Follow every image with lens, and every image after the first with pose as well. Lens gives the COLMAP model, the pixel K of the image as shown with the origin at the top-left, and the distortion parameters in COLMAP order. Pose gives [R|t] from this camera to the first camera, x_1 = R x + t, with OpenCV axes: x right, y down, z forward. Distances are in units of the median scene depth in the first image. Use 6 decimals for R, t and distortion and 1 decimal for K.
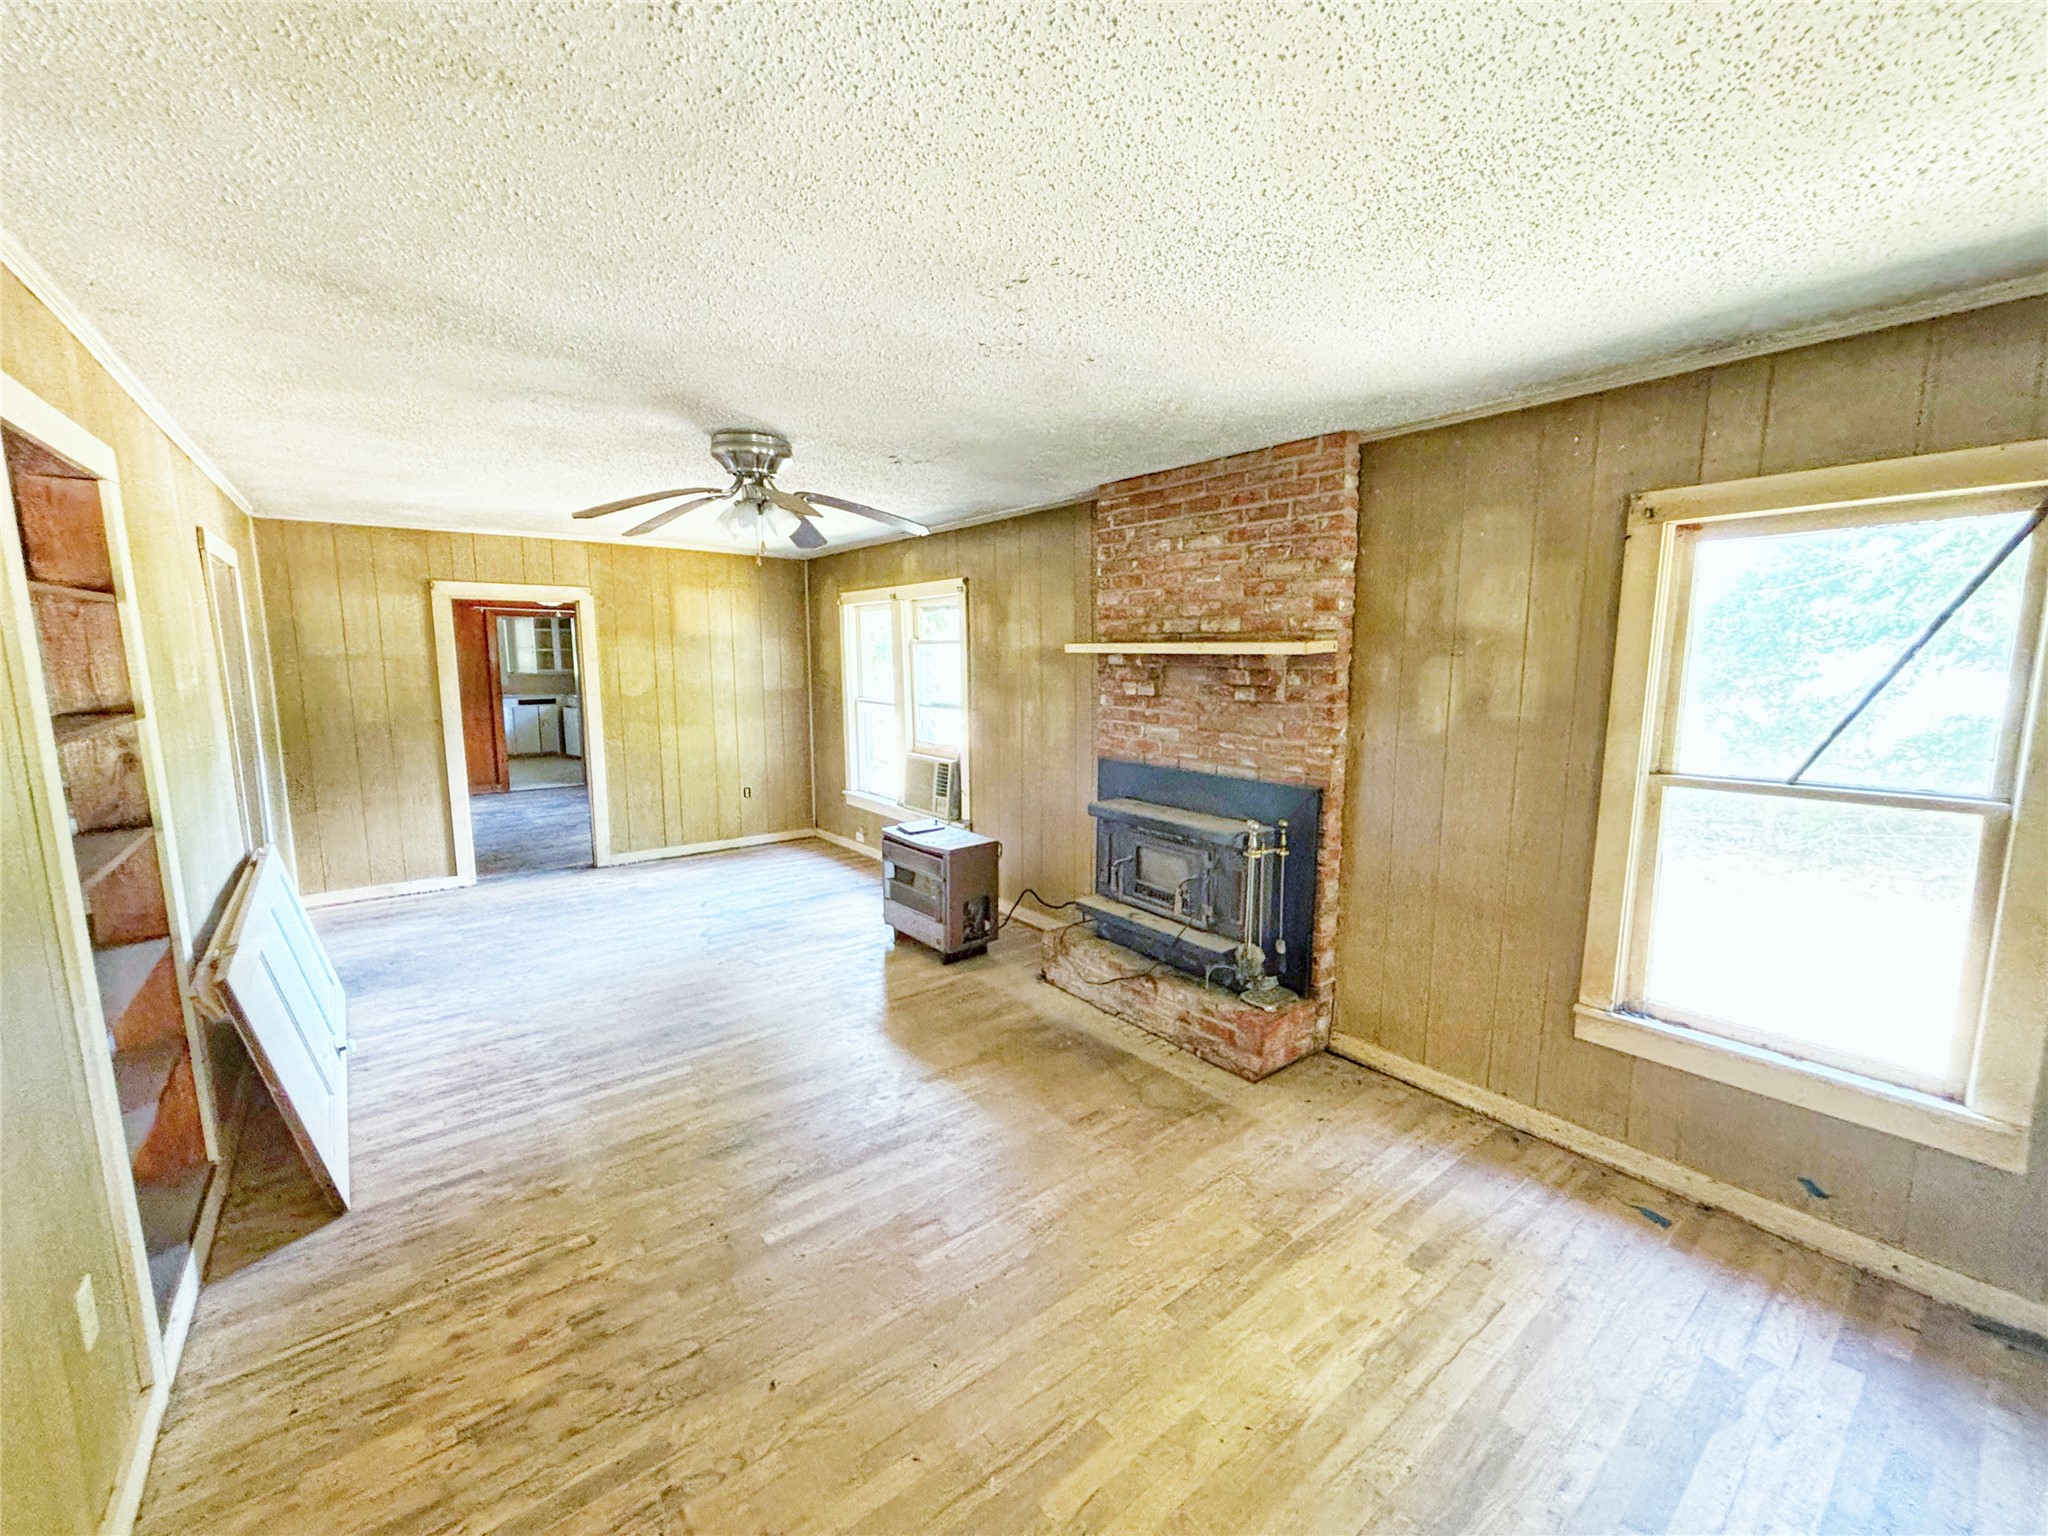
lens RADIAL K [[829.9, 0, 1004.1], [0, 829.9, 755.9], [0, 0, 1]] dist [0.006233, -0.001817]
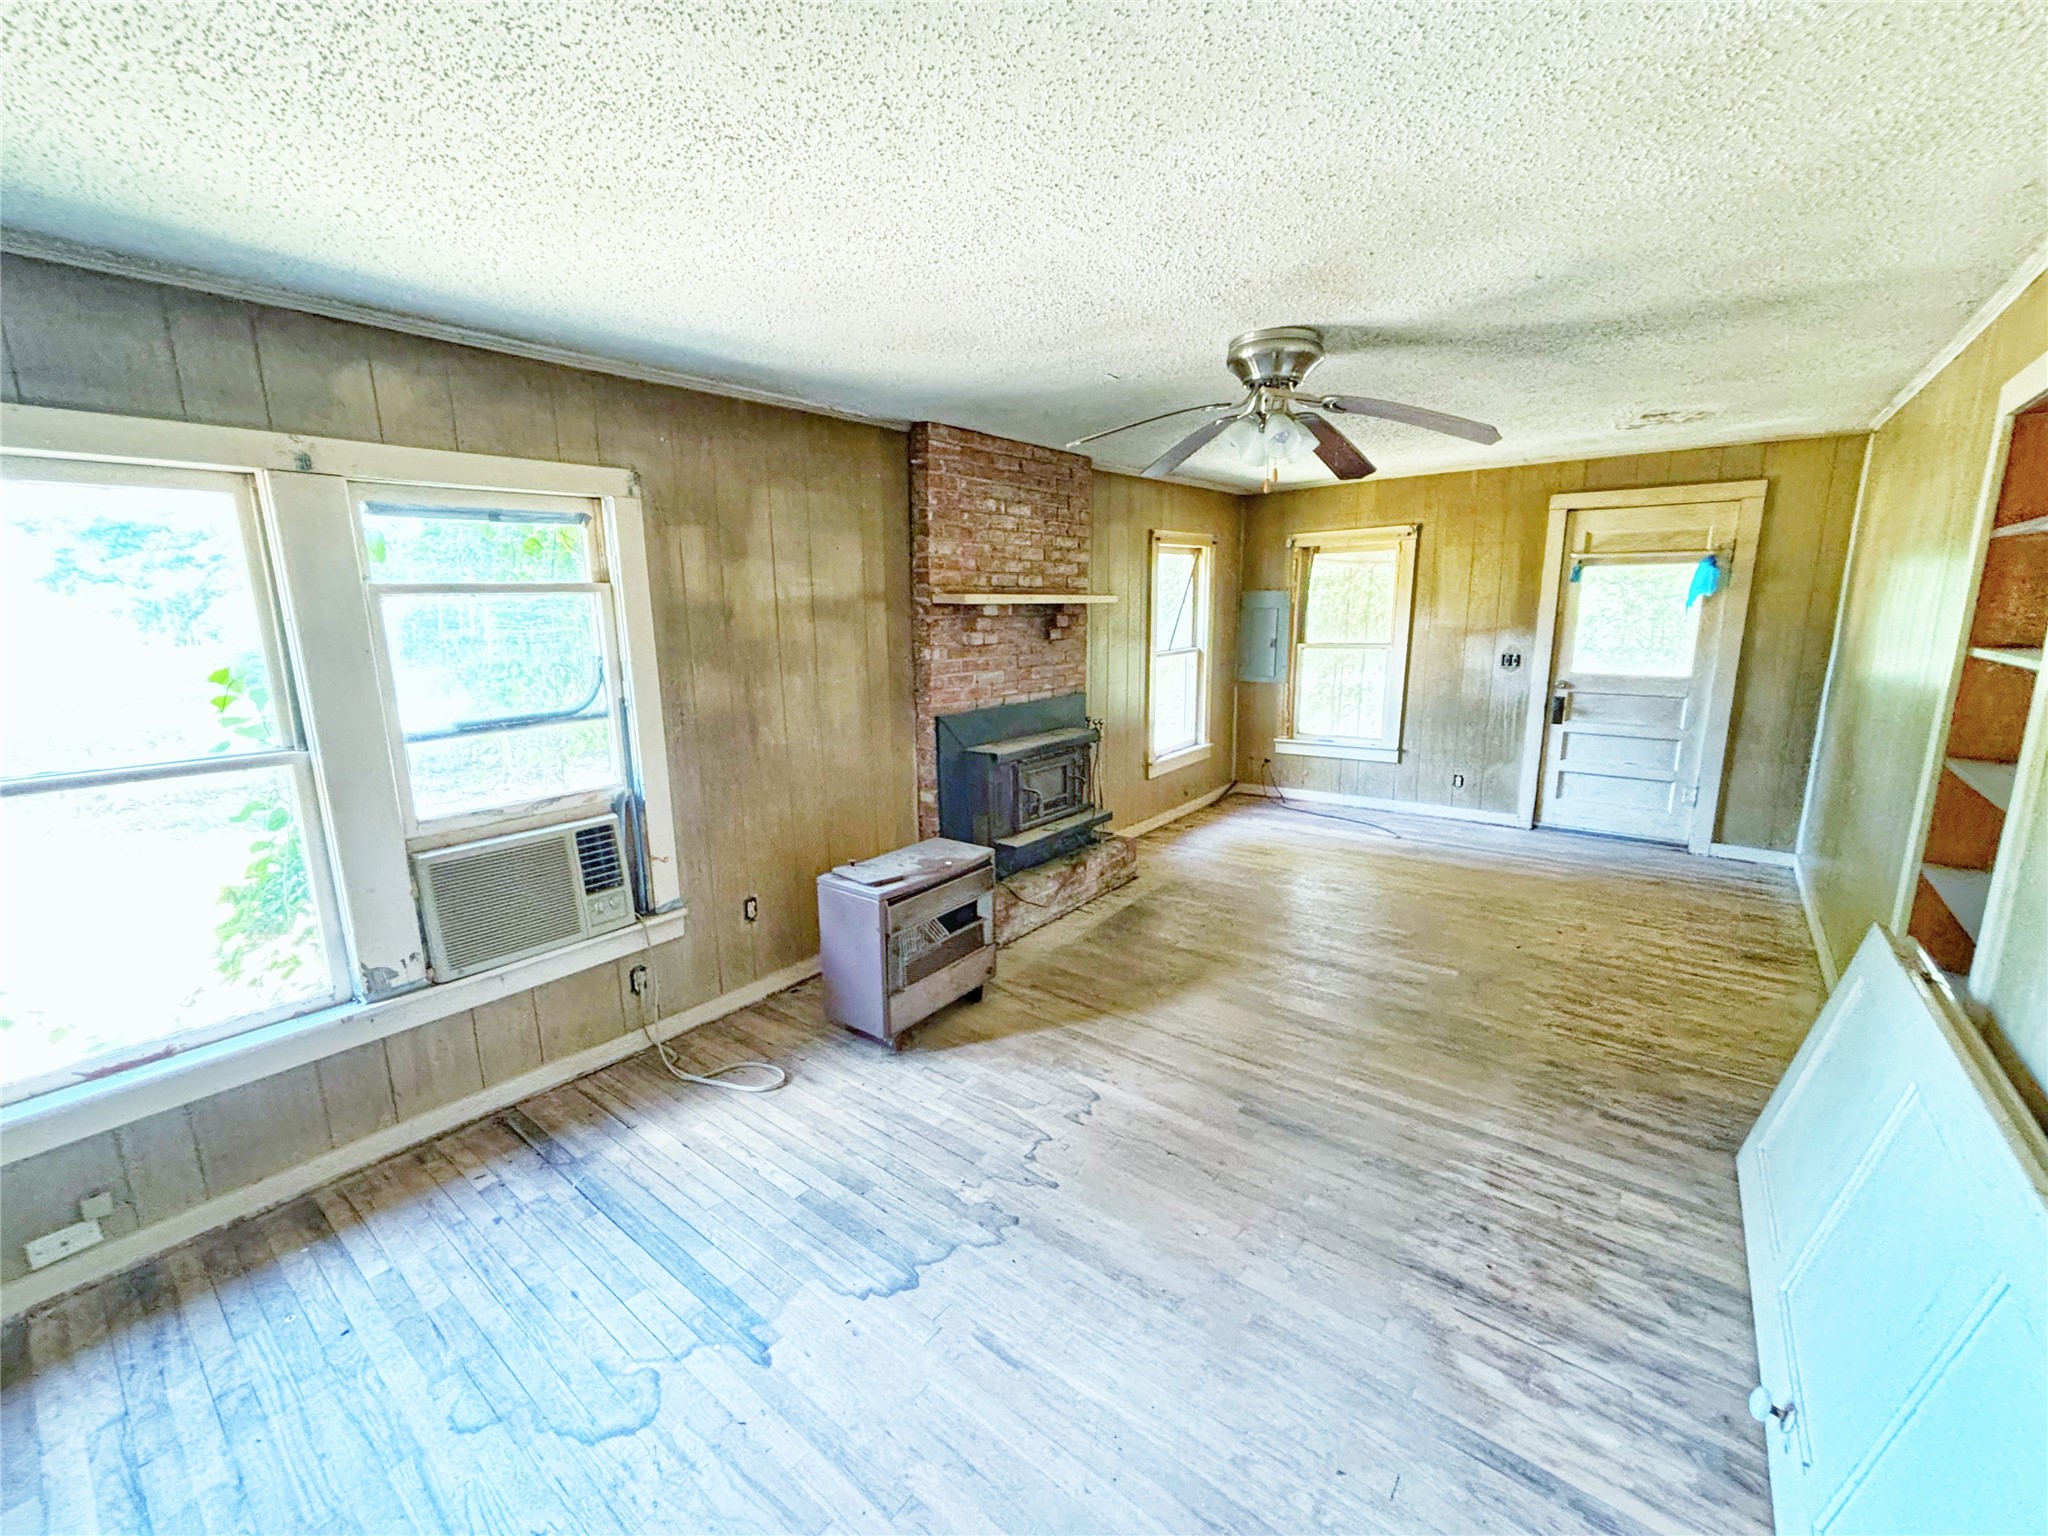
lens RADIAL K [[829.9, 0, 1030.1], [0, 829.9, 770.3], [0, 0, 1]] dist [0.006233, -0.001817]
pose [[-0.248397, -0.185808, 0.950670, -0.940148], [0.138207, 0.964591, 0.224641, -0.156717], [-0.958748, 0.187190, -0.213921, 1.268372]]
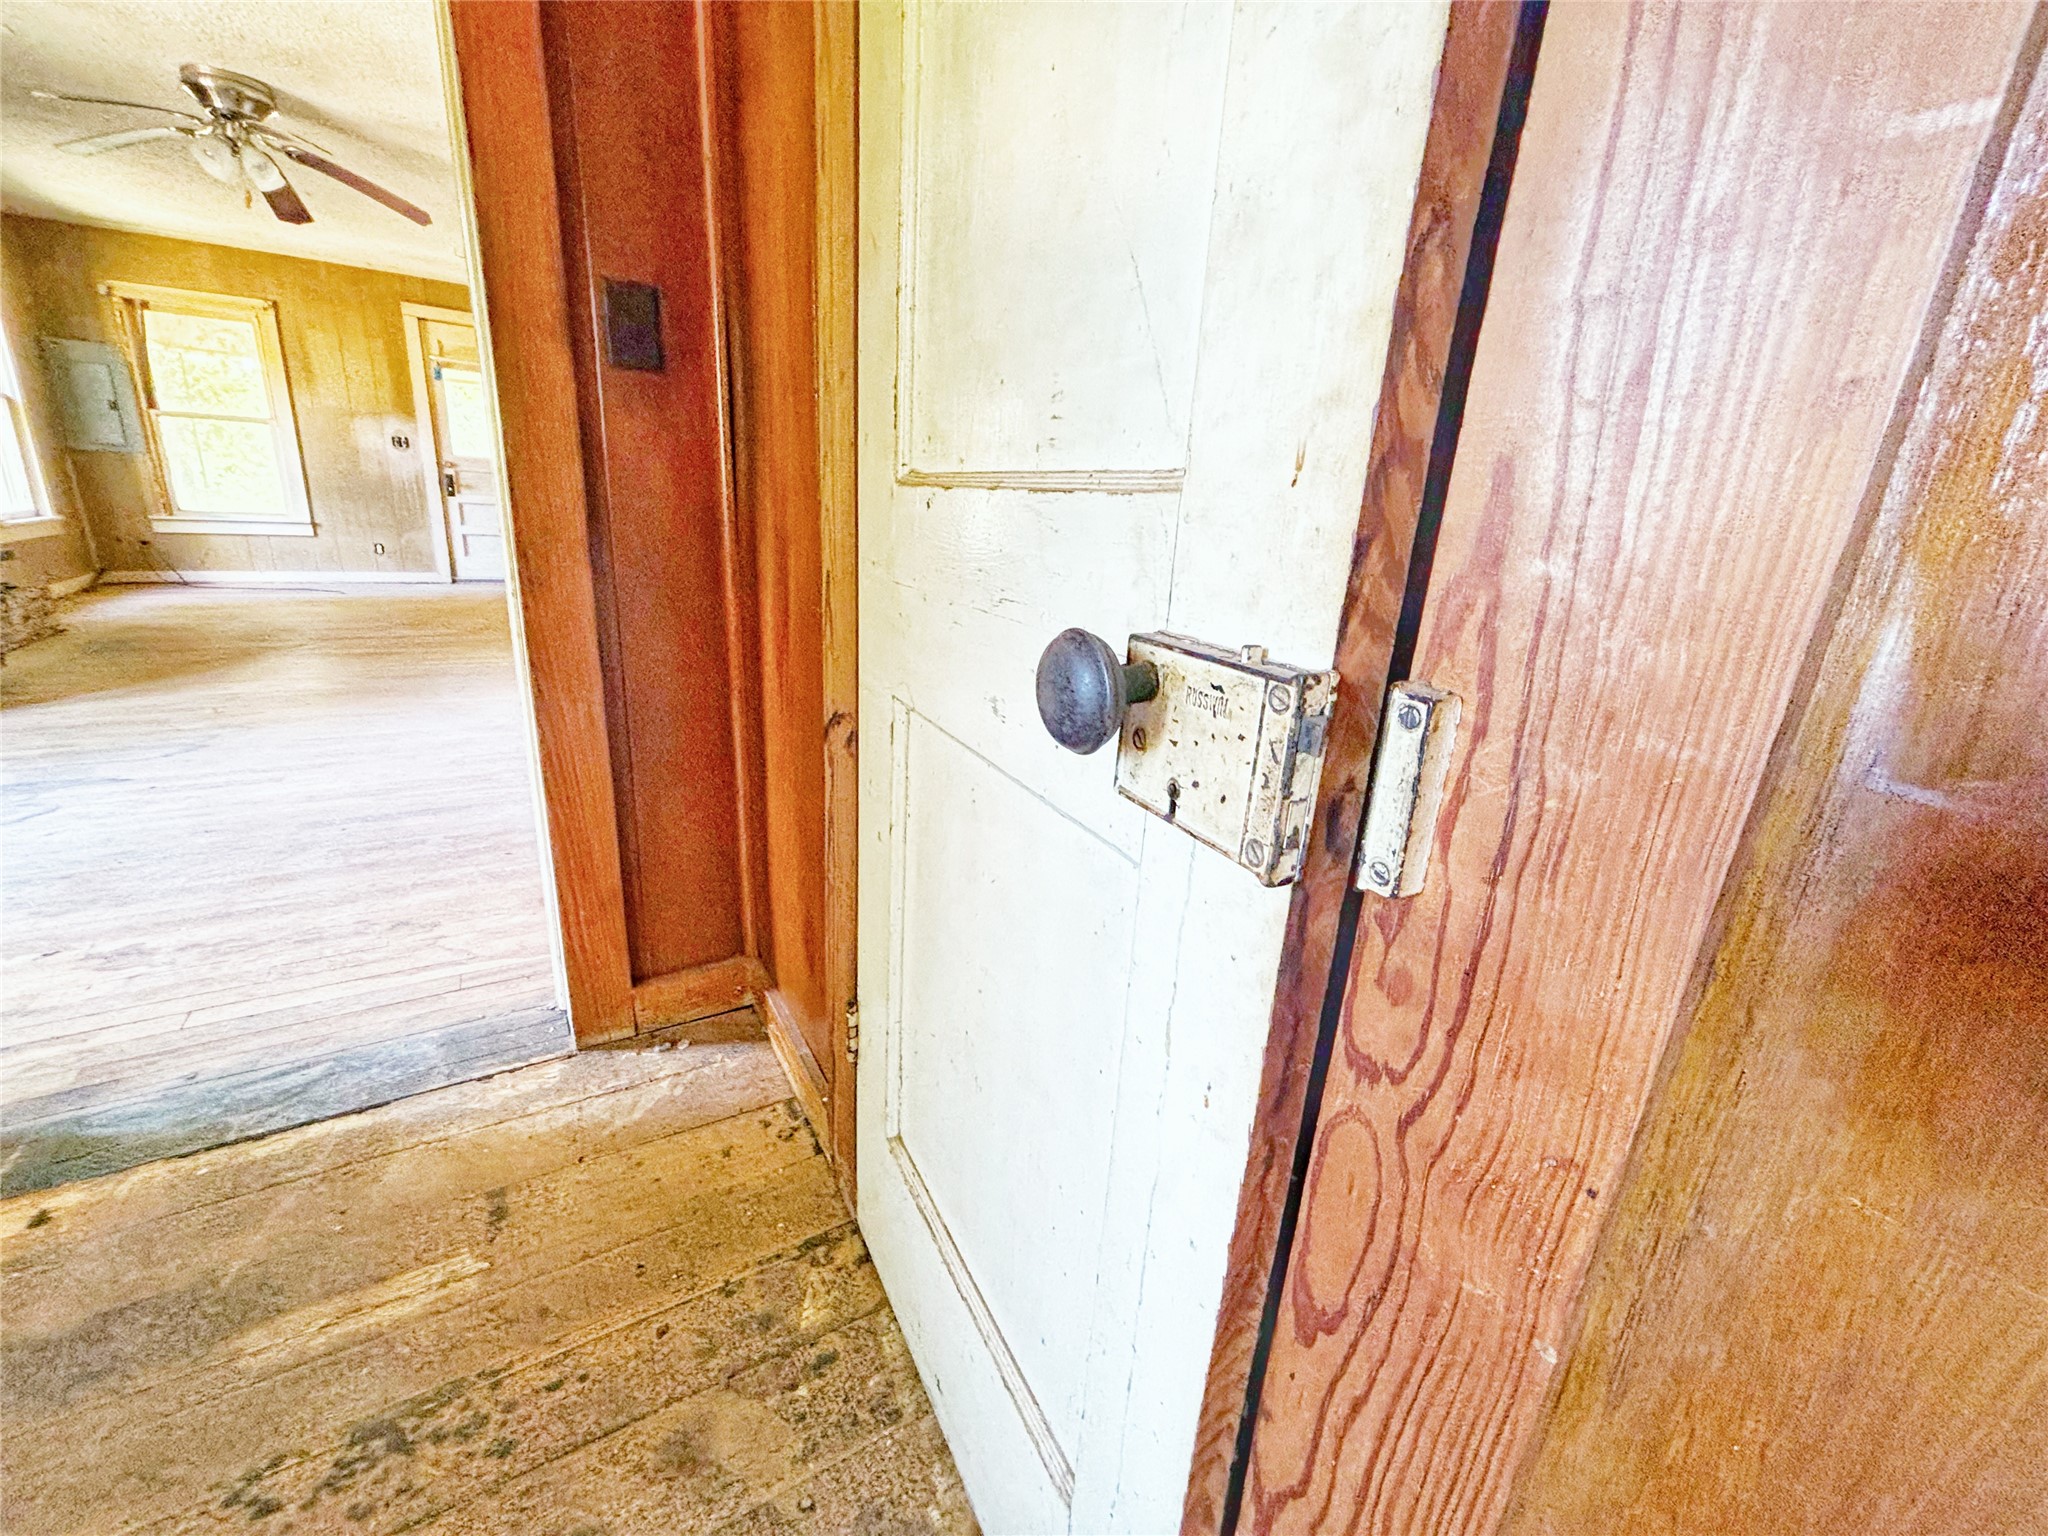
lens RADIAL K [[829.9, 0, 1014.1], [0, 829.9, 763.1], [0, 0, 1]] dist [0.006233, -0.001817]
pose [[-0.992894, -0.083451, 0.084837, -1.255149], [-0.042046, 0.912936, 0.405932, -0.043567], [-0.111326, 0.399480, -0.909957, 1.893506]]
